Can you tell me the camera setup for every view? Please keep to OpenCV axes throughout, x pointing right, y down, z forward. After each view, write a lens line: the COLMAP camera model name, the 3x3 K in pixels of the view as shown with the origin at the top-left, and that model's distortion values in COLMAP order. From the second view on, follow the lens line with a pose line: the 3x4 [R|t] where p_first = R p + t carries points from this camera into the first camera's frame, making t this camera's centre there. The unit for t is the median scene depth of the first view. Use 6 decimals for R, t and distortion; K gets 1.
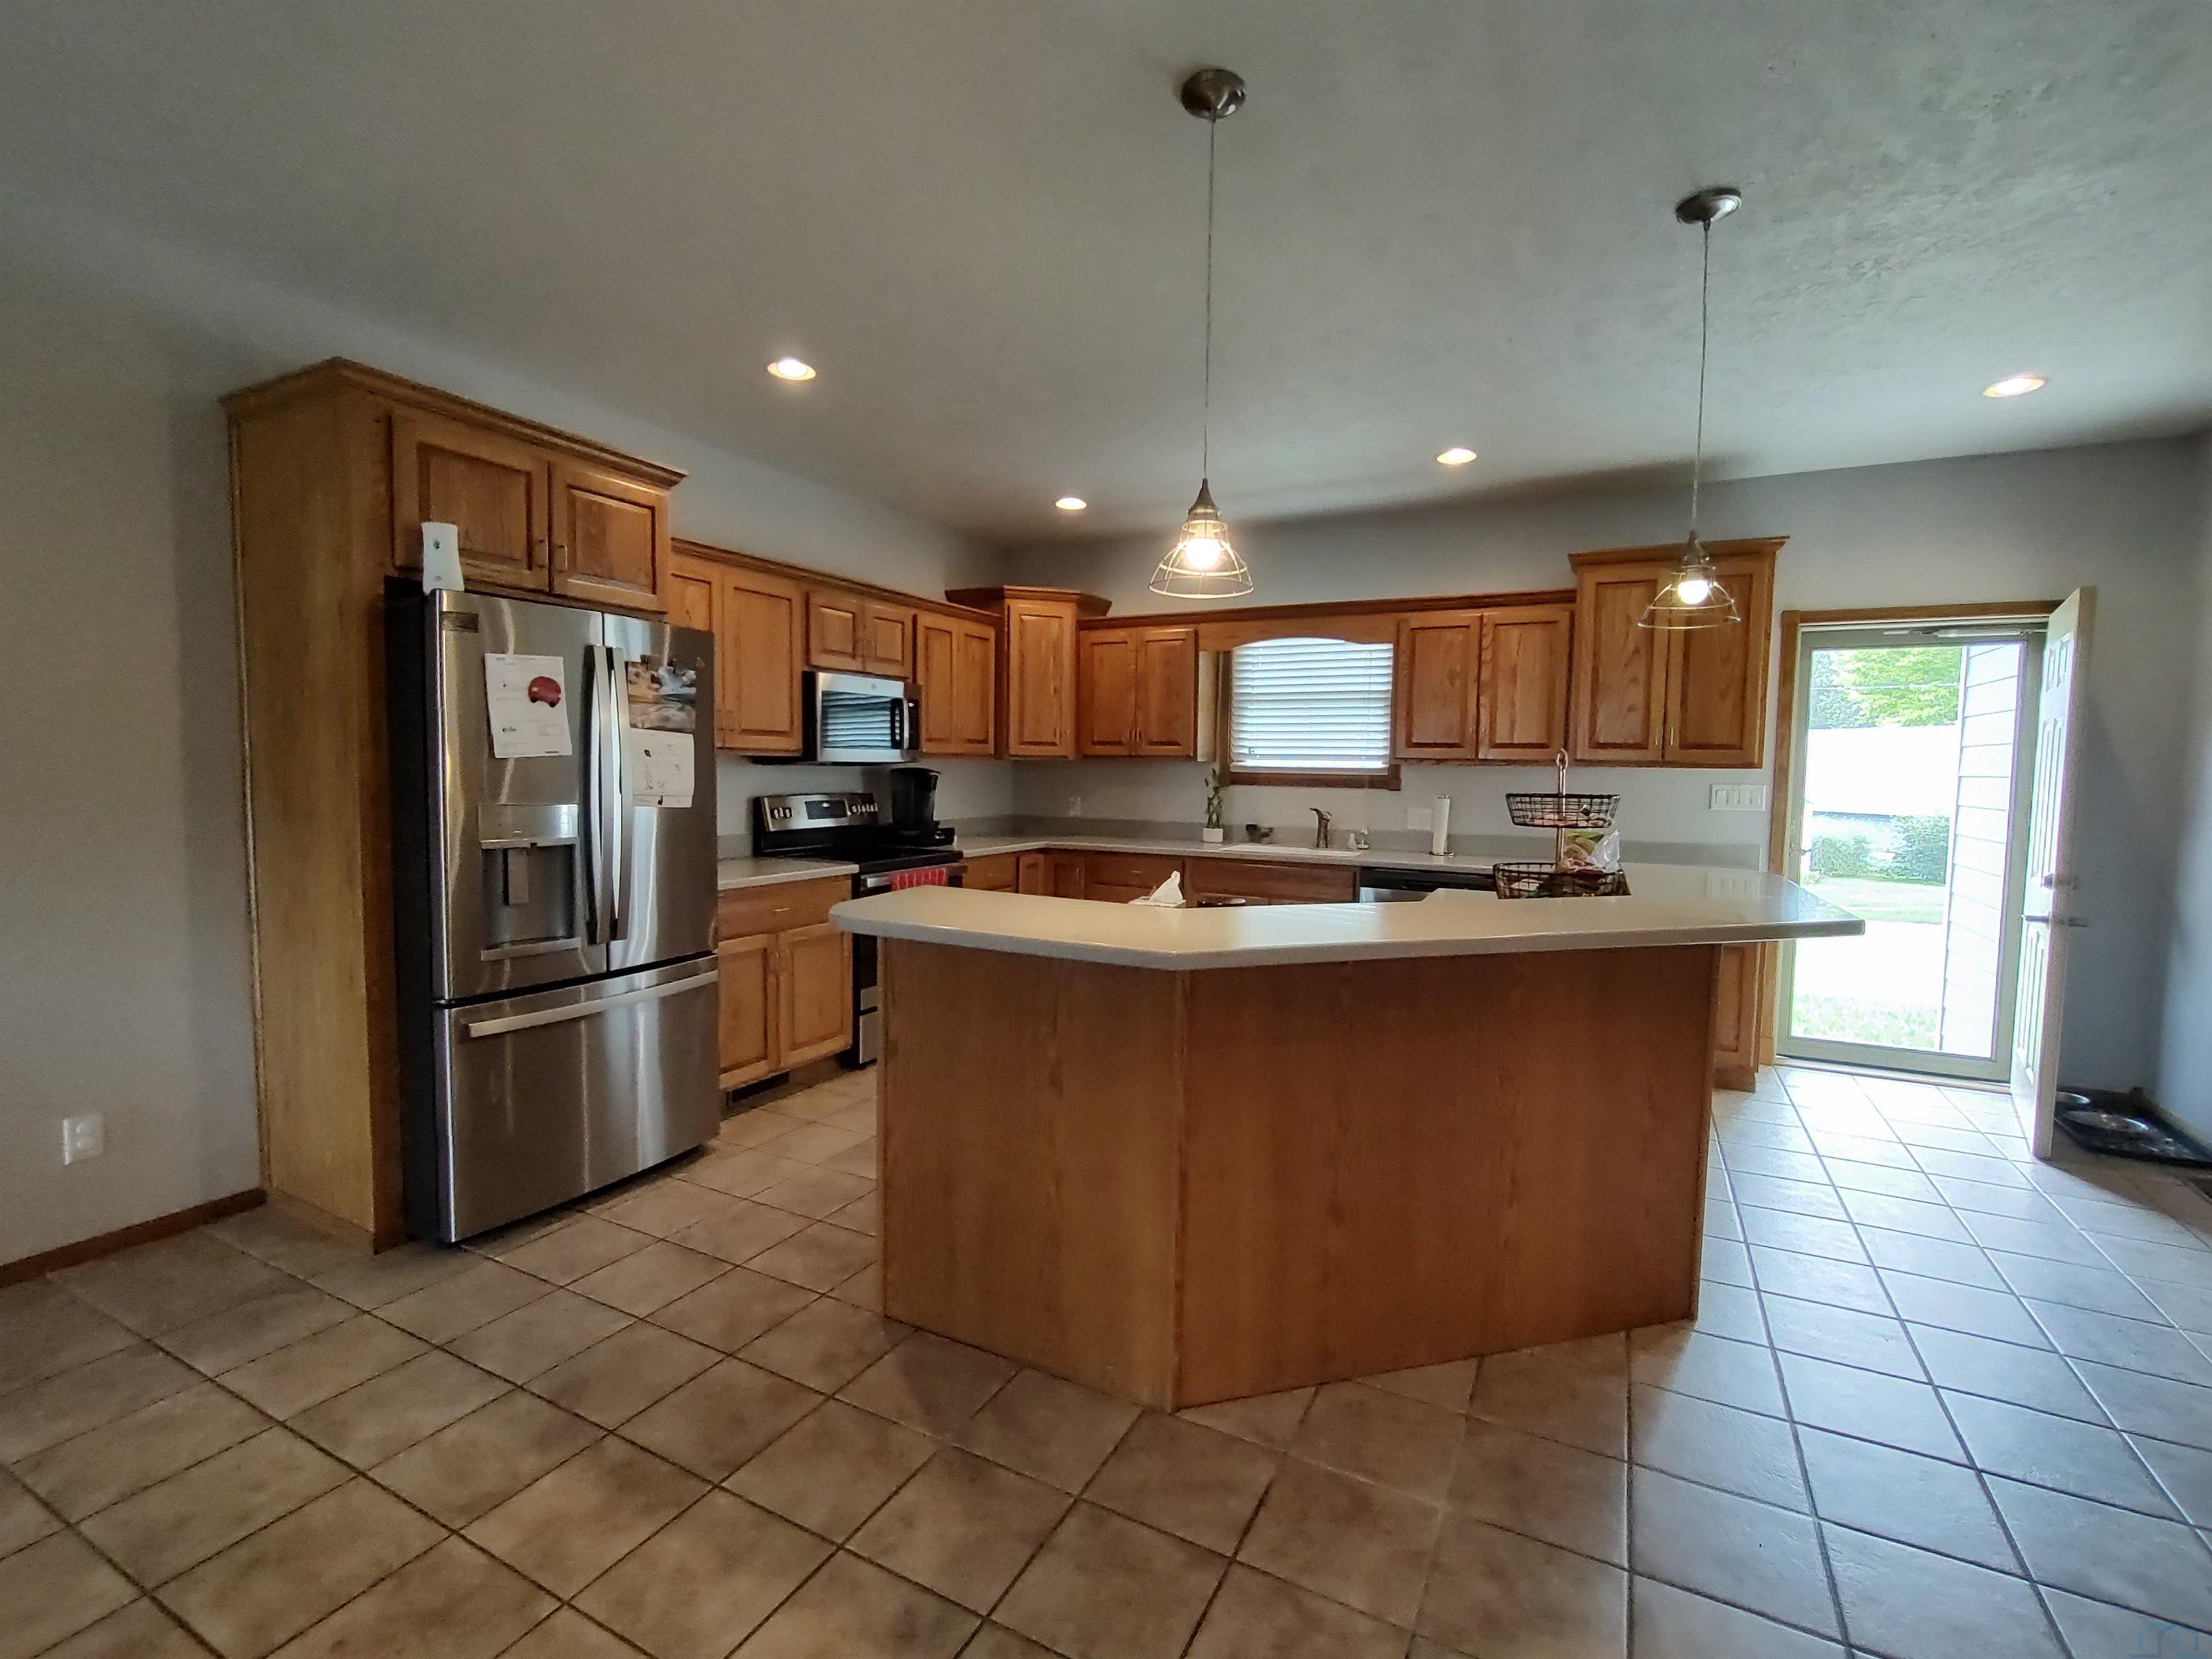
lens RADIAL K [[999.0, 0, 1106.0], [0, 999.0, 829.5], [0, 0, 1]] dist [-0.001580, -0.000329]
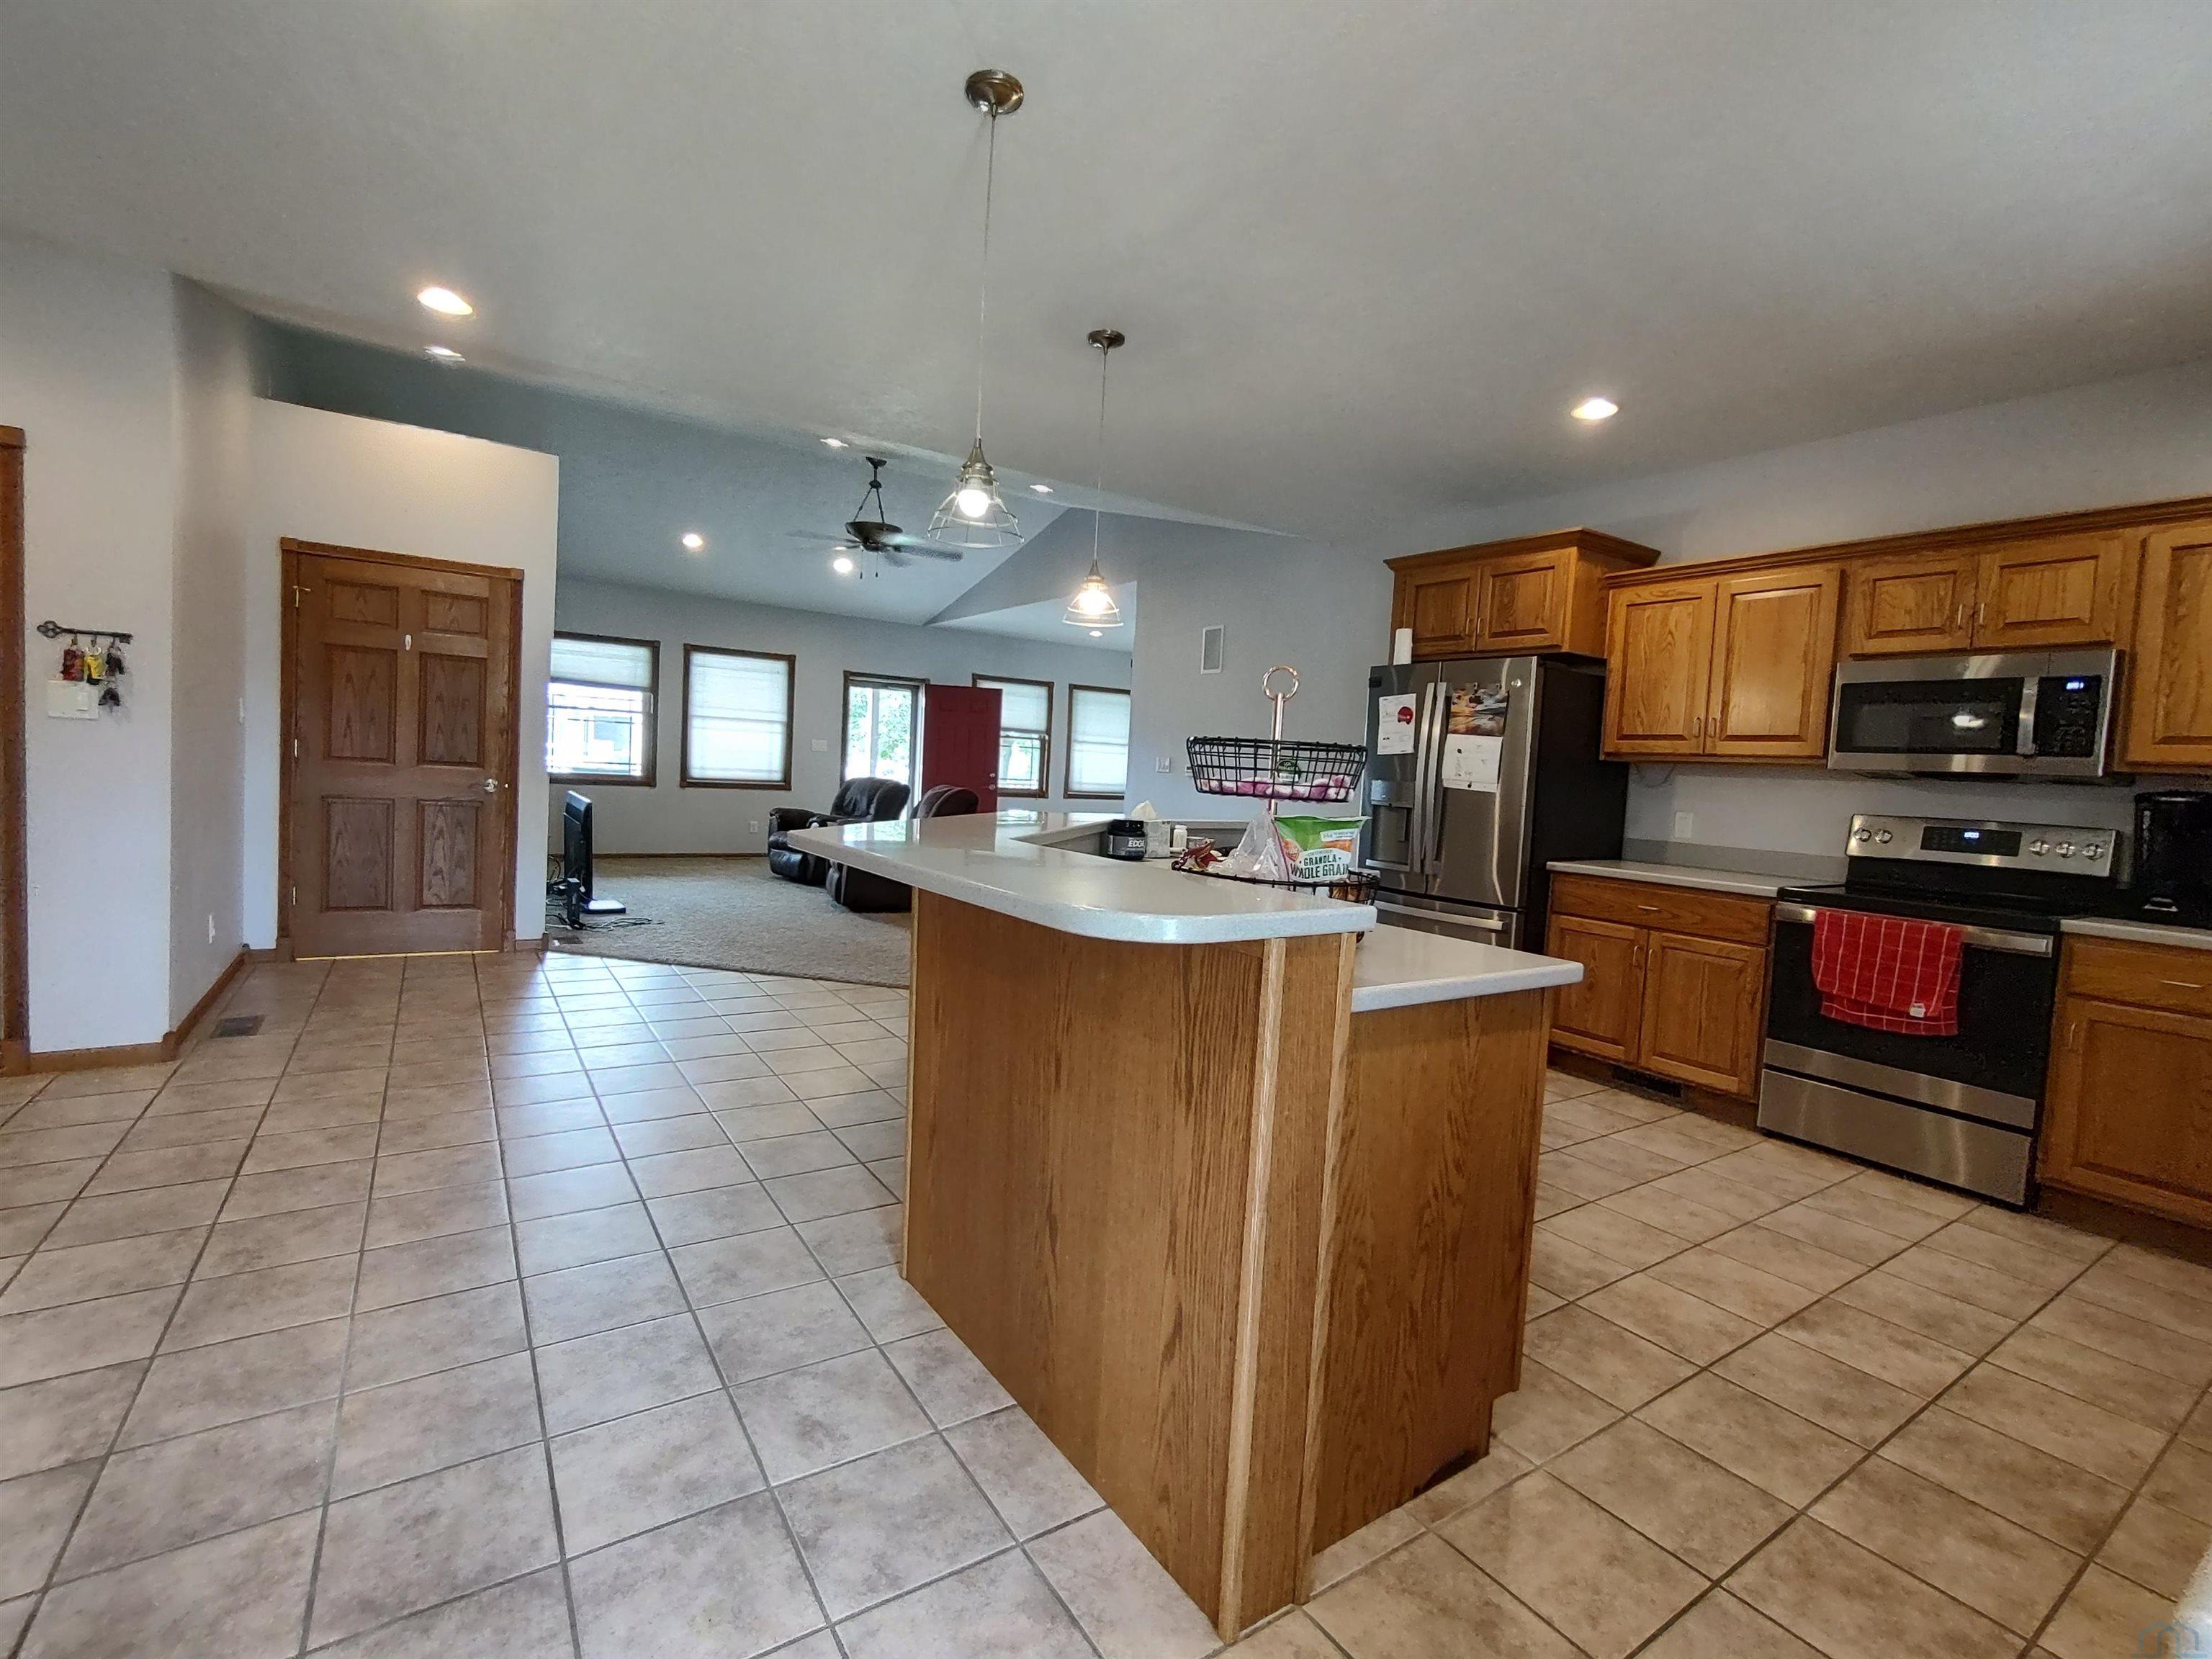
lens RADIAL K [[1008.0, 0, 1107.2], [0, 1008.0, 826.6], [0, 0, 1]] dist [0.000791, 0.000214]
pose [[-0.479814, 0.011011, -0.877301, 0.742600], [-0.117954, 0.990034, 0.076937, -0.014060], [0.869405, 0.140396, -0.473733, 0.874721]]
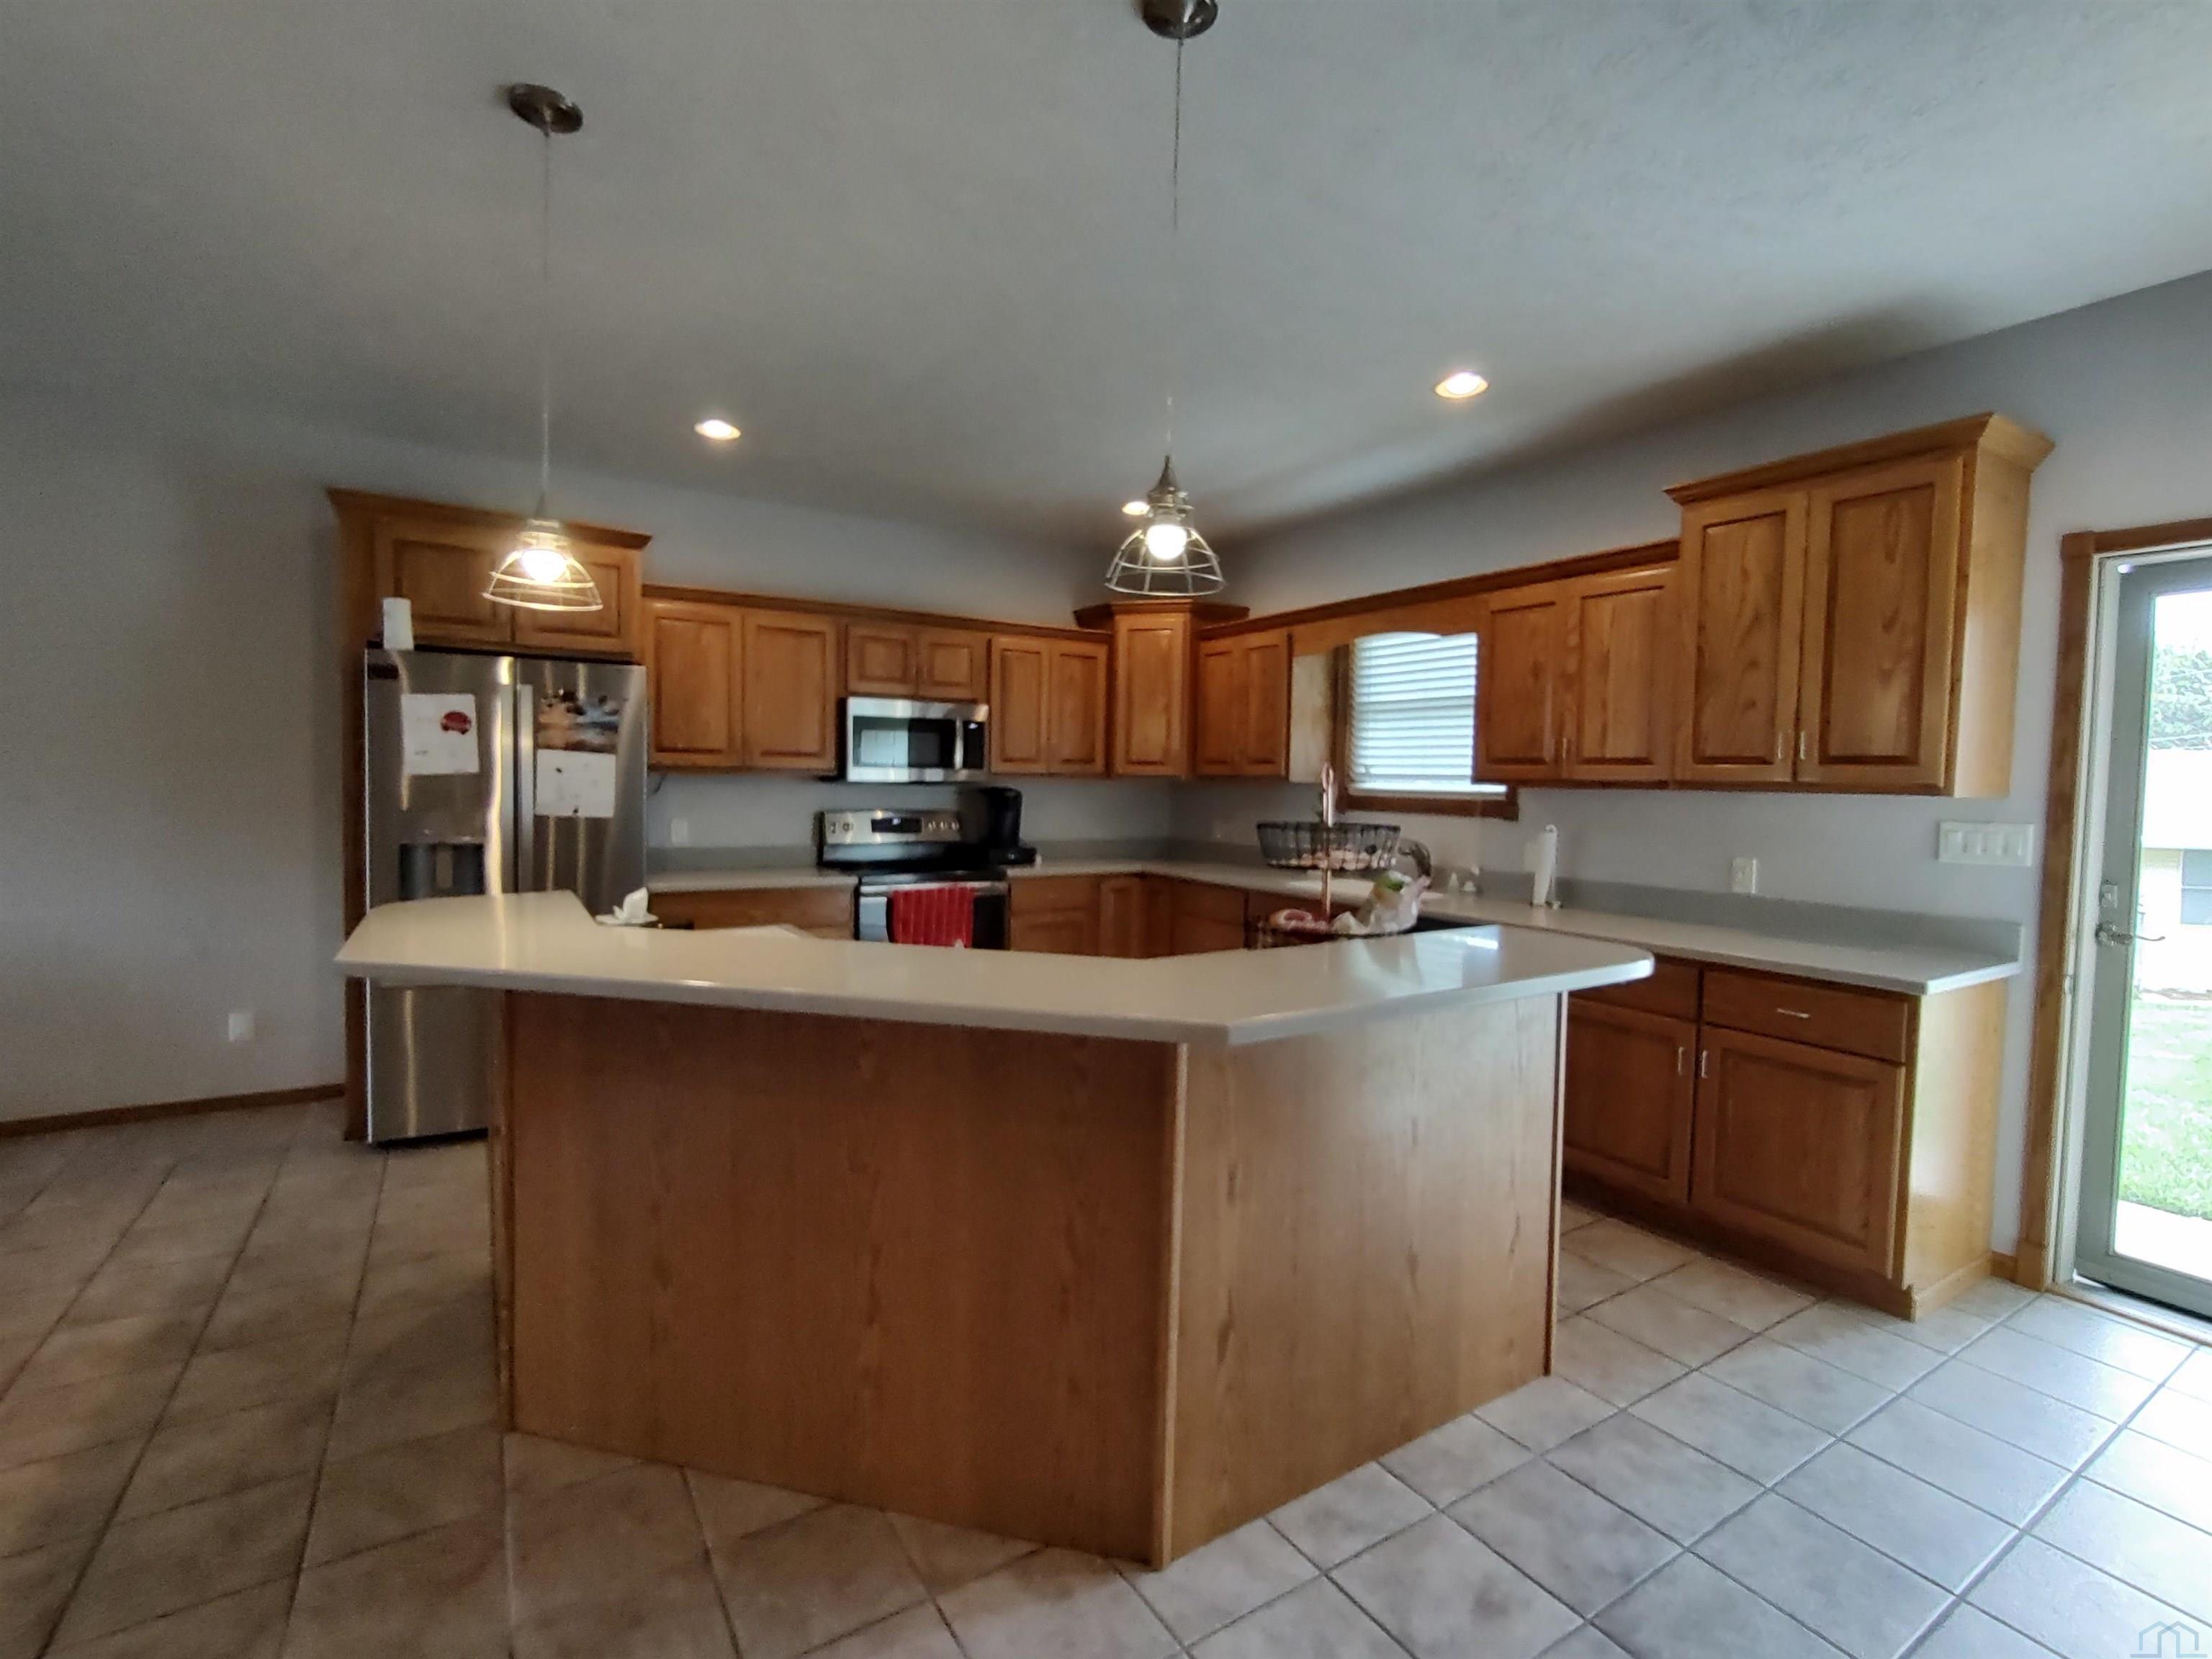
lens RADIAL K [[1008.0, 0, 1107.2], [0, 1008.0, 826.6], [0, 0, 1]] dist [0.000791, 0.000214]
pose [[0.863441, 0.026318, -0.503763, 0.503551], [-0.039505, 0.999099, -0.015516, -0.011472], [0.502901, 0.033299, 0.863703, 0.195169]]
